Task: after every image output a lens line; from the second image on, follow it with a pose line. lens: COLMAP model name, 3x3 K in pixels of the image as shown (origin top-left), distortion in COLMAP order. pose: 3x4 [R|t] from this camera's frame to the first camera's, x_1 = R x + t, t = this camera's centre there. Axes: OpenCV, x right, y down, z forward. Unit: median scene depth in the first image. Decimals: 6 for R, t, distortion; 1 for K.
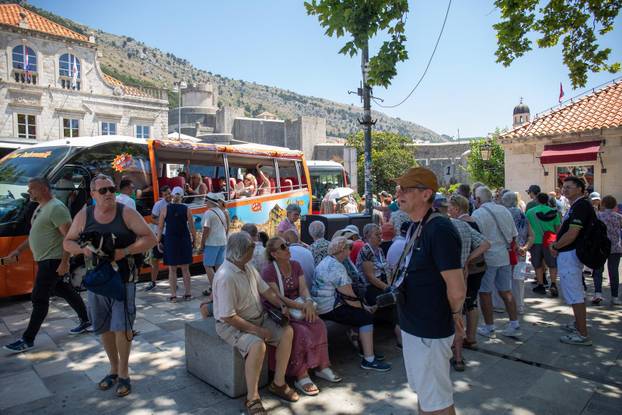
lens RADIAL K [[418.4, 0, 308.6], [0, 418.4, 210.6], [0, 0, 1]] dist [-0.112926, 0.091601]
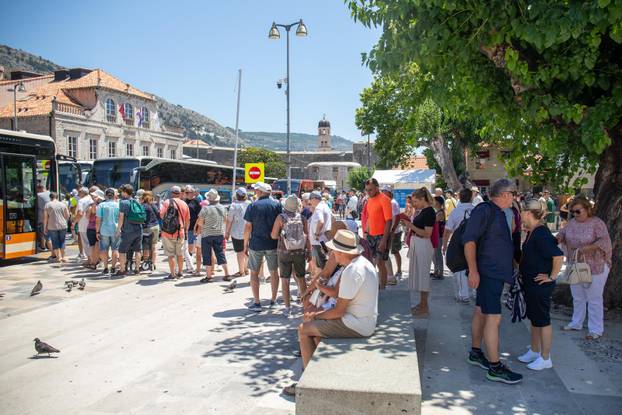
lens RADIAL K [[466.8, 0, 311.0], [0, 466.8, 207.5], [0, 0, 1]] dist [0.001925, 0.001802]
pose [[0.872559, -0.007299, 0.488454, -0.880381], [0.007024, 0.999972, 0.002396, 0.025258], [-0.488458, 0.001340, 0.872587, -0.953362]]
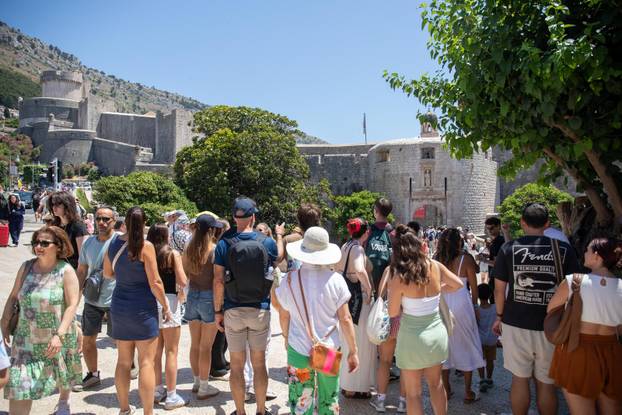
lens RADIAL K [[418.4, 0, 308.6], [0, 418.4, 210.6], [0, 0, 1]] dist [-0.112926, 0.091601]
pose [[0.975029, 0.015286, 0.221552, 0.243718], [-0.007616, 0.999343, -0.035433, -0.017892], [-0.221948, 0.032860, 0.974505, 0.700786]]
